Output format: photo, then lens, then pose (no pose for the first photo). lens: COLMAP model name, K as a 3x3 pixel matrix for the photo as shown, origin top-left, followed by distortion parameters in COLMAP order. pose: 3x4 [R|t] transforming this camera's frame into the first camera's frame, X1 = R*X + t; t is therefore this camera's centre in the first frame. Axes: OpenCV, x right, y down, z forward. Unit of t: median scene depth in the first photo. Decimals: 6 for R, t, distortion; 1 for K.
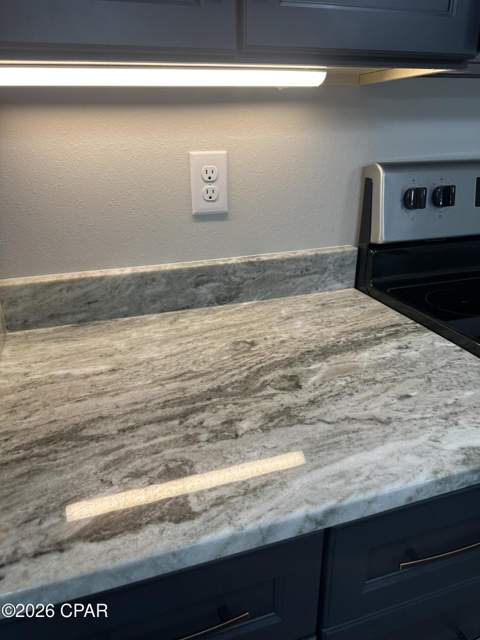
lens RADIAL K [[456.3, 0, 240.0], [0, 456.3, 320.0], [0, 0, 1]] dist [0.053248, -0.009257]
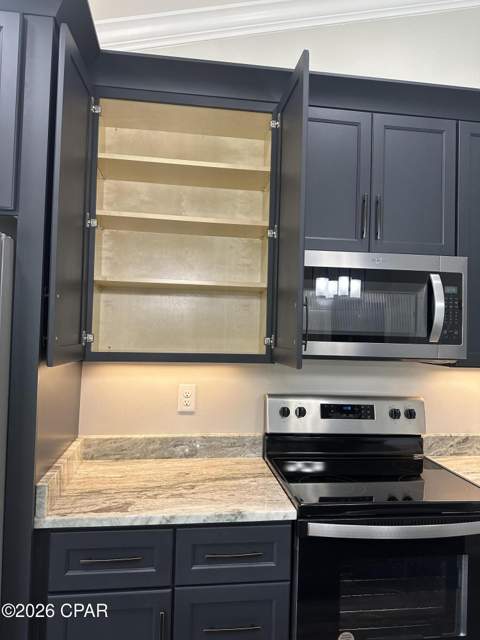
lens RADIAL K [[456.3, 0, 240.0], [0, 456.3, 320.0], [0, 0, 1]] dist [0.053248, -0.009257]
pose [[0.983373, 0.035241, -0.178145, 0.591028], [-0.104110, 0.913174, -0.394049, 0.203866], [0.148791, 0.406044, 0.901659, -1.129589]]
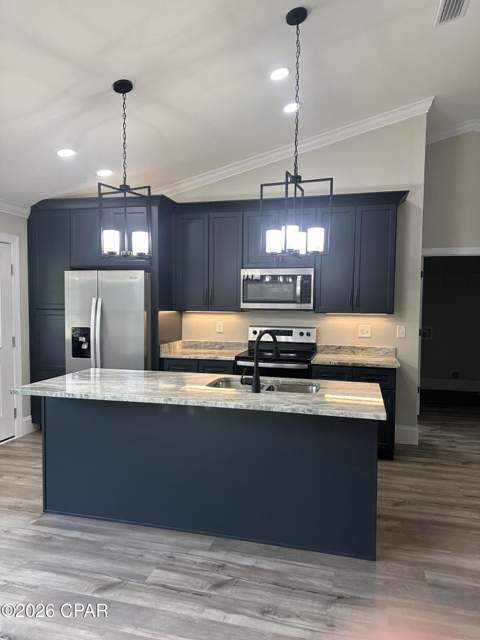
lens RADIAL K [[456.3, 0, 240.0], [0, 456.3, 320.0], [0, 0, 1]] dist [0.053248, -0.009257]
pose [[0.838187, 0.041569, -0.543796, 3.335416], [-0.226076, 0.933872, -0.277077, 1.166976], [0.496318, 0.355182, 0.792158, -3.479146]]
